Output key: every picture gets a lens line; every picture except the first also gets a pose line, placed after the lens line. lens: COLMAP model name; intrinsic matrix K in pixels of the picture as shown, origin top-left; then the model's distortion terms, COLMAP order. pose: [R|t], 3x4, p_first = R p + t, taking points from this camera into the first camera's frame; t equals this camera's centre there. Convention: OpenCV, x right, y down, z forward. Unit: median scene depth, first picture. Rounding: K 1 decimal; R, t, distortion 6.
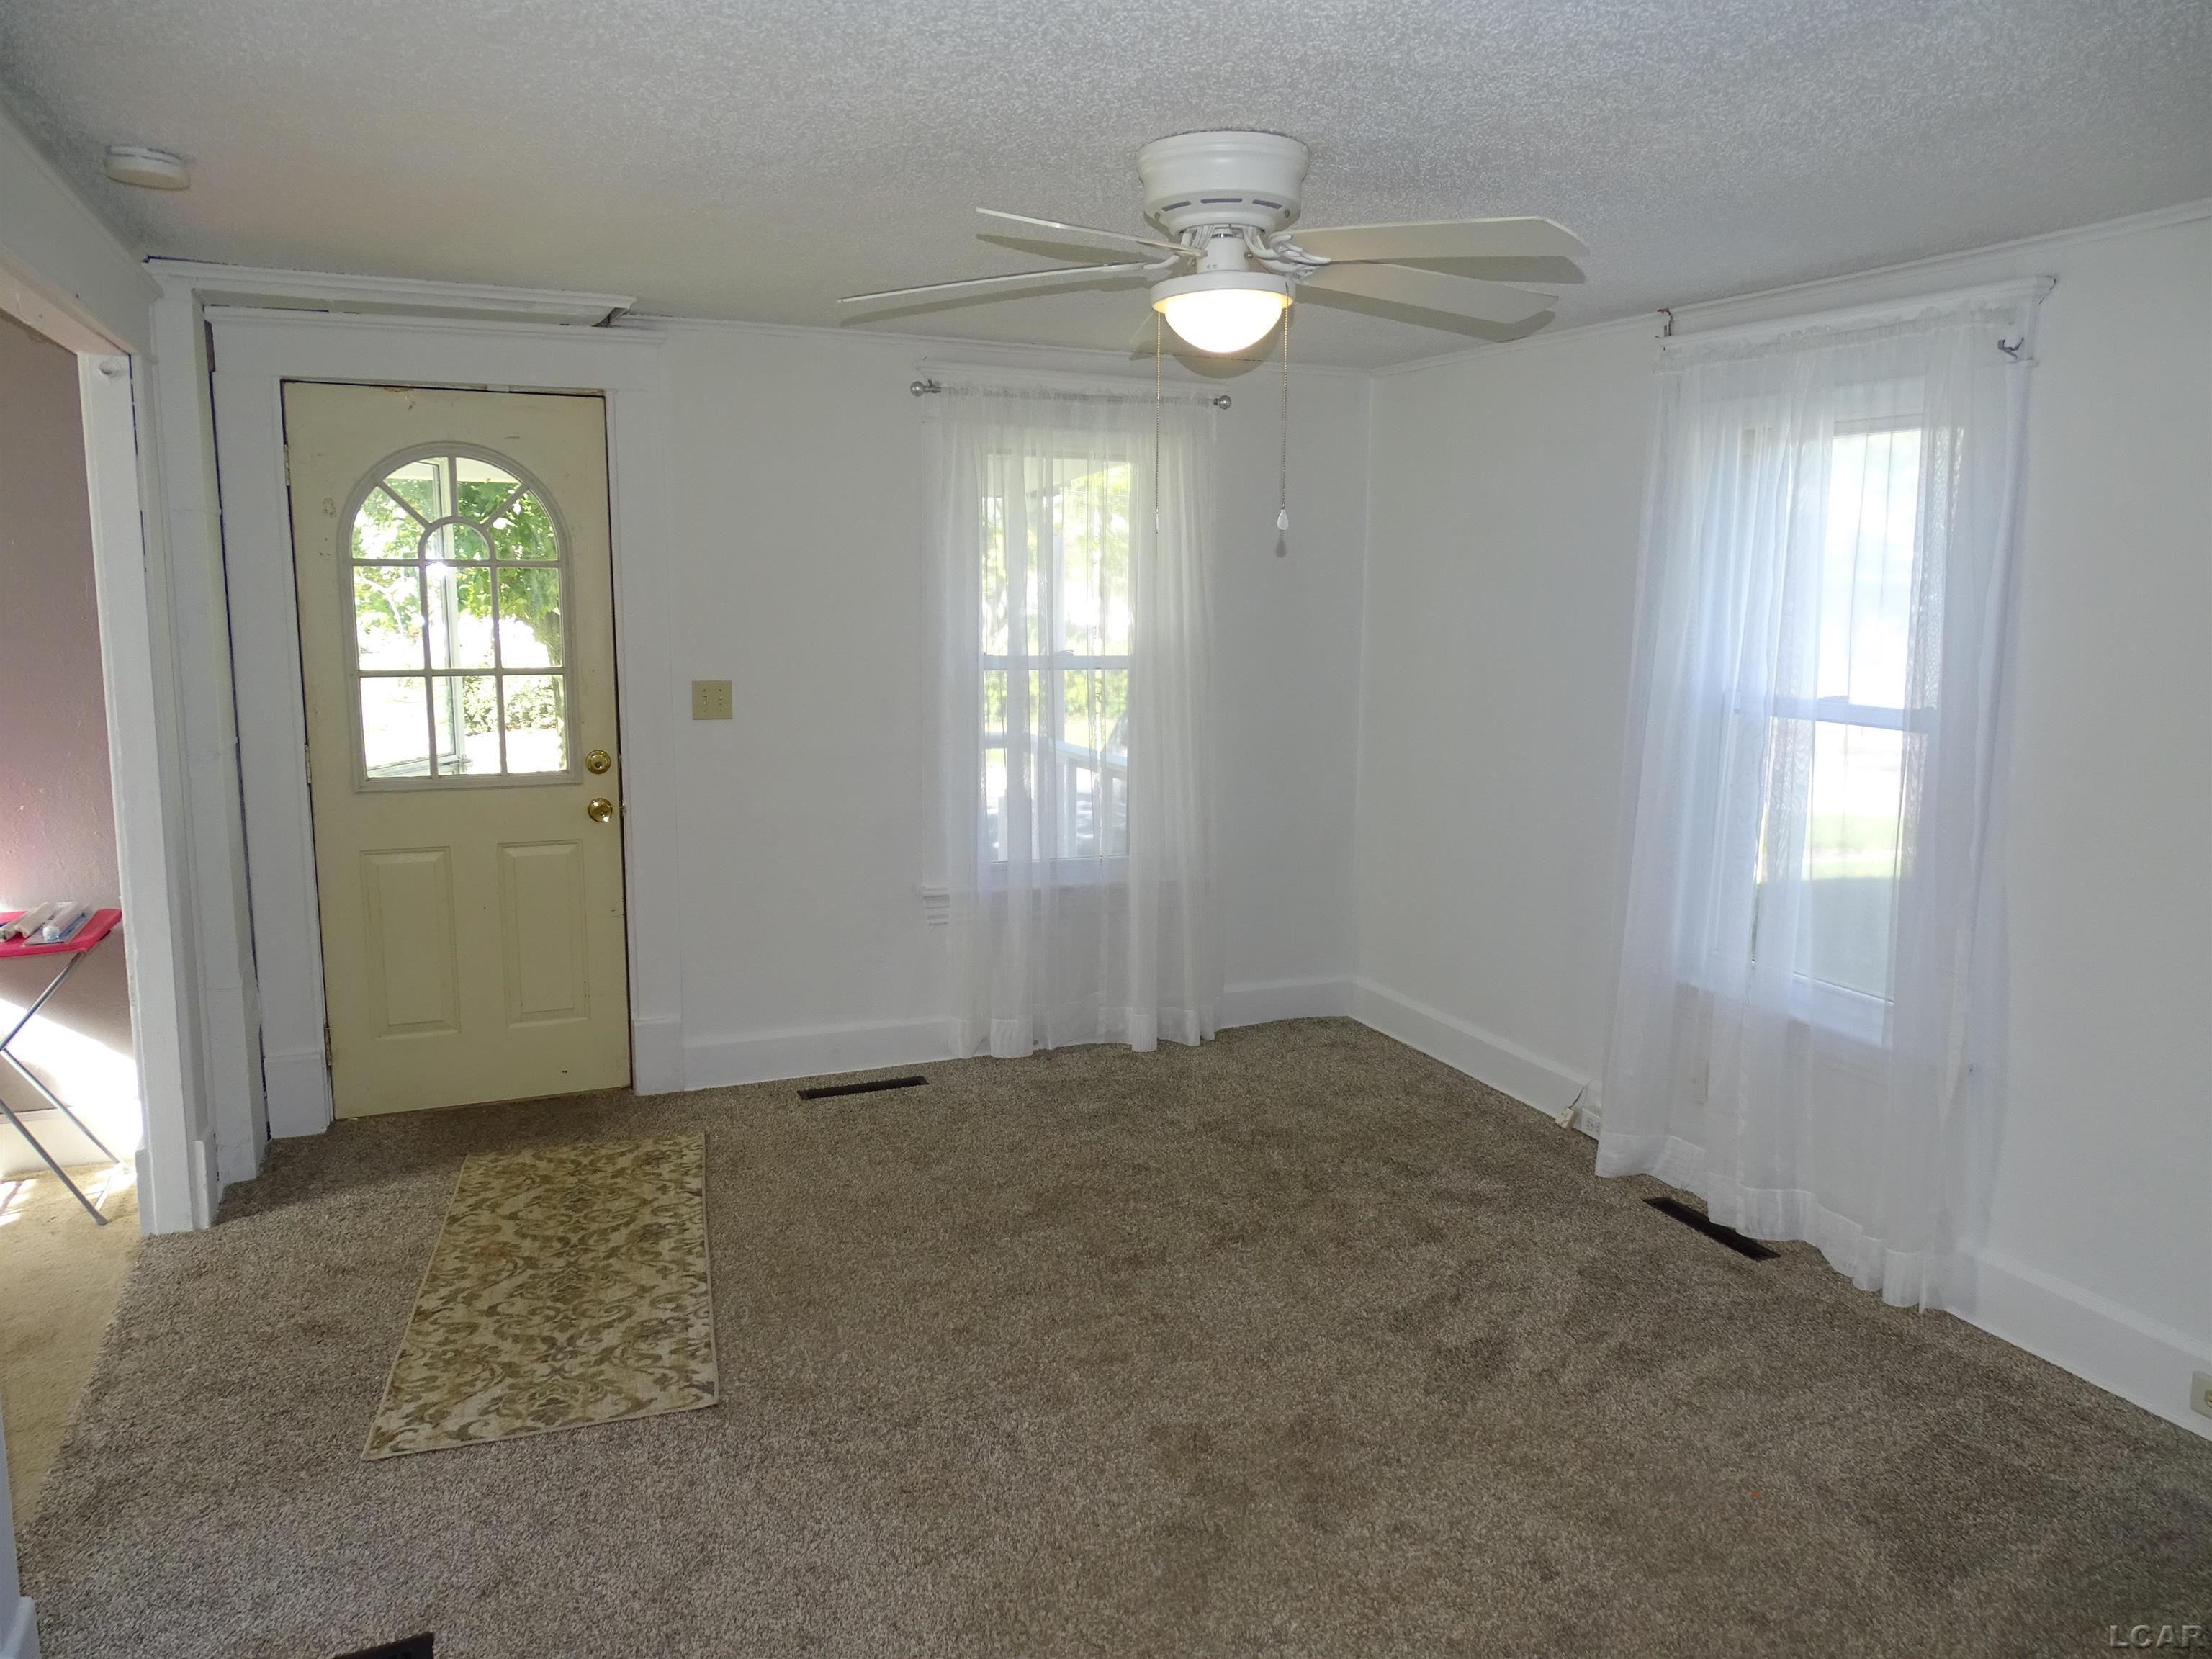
lens RADIAL K [[1554.5, 0, 1118.7], [0, 1554.5, 809.3], [0, 0, 1]] dist [0.004053, -0.000784]
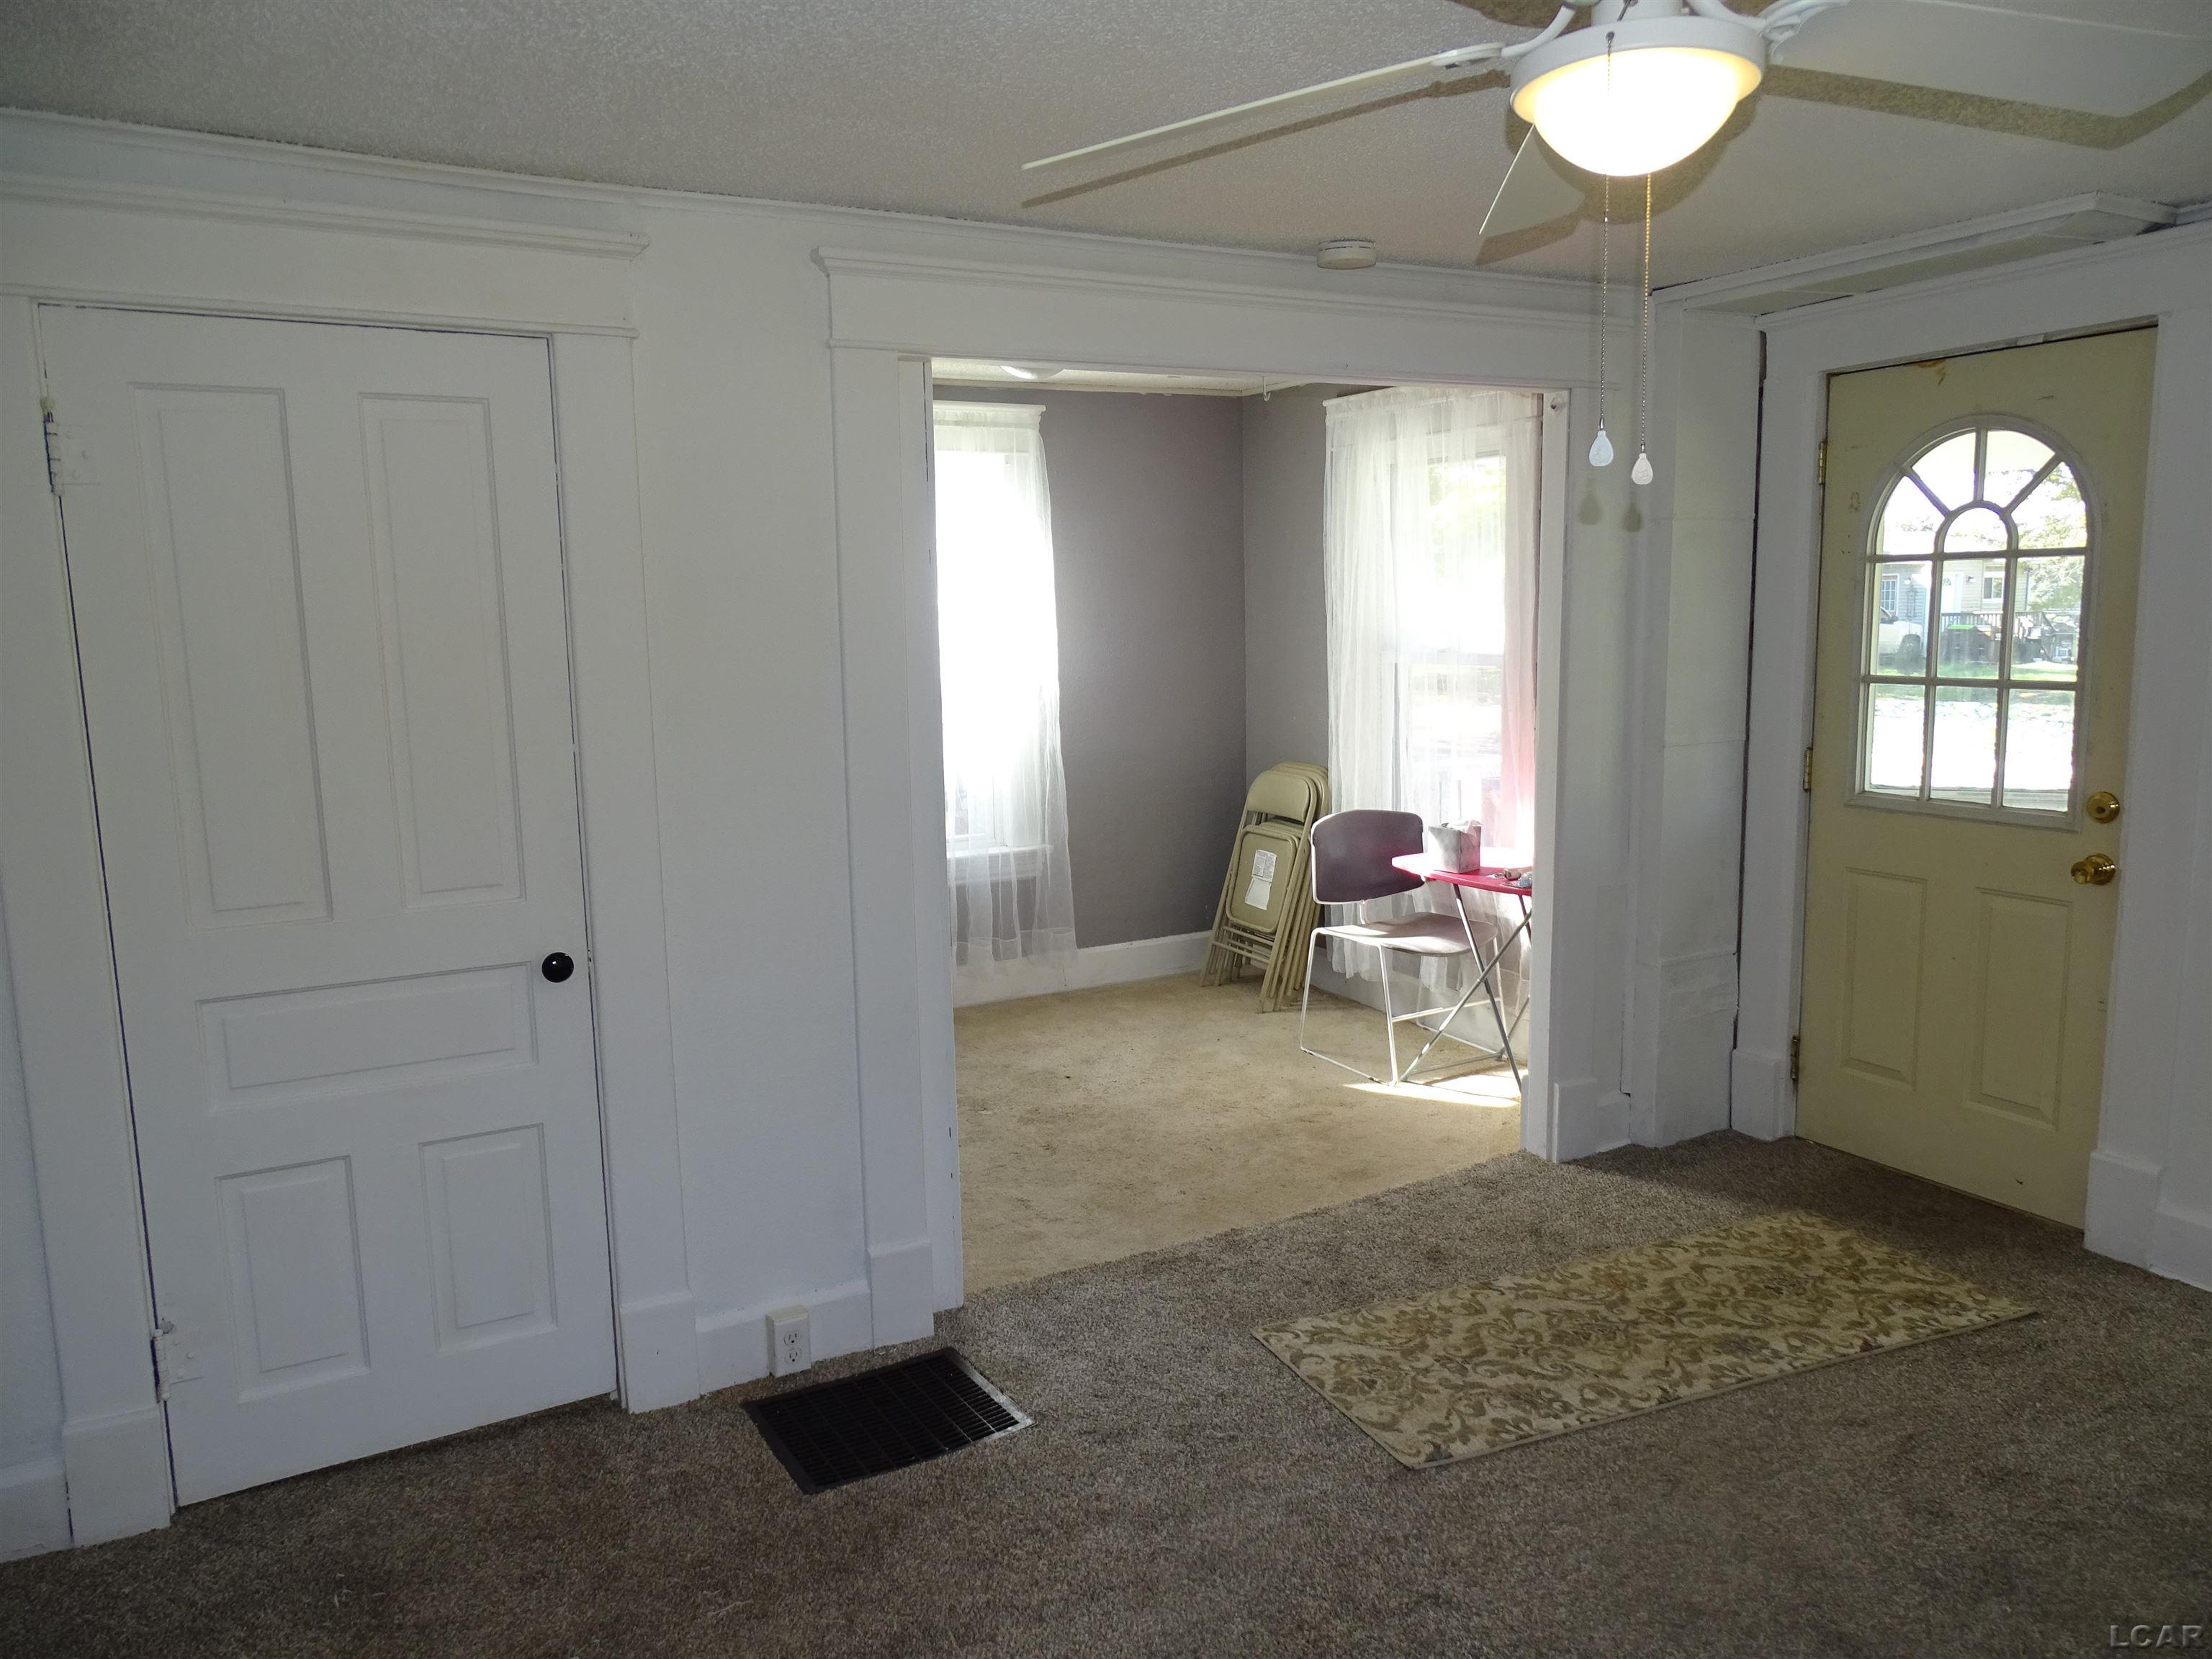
lens RADIAL K [[1554.5, 0, 1116.5], [0, 1554.5, 811.4], [0, 0, 1]] dist [0.004053, -0.000784]
pose [[0.117073, 0.121677, -0.985641, 0.445940], [-0.124736, 0.986408, 0.106955, -0.060181], [0.985259, 0.110424, 0.130659, 0.509338]]
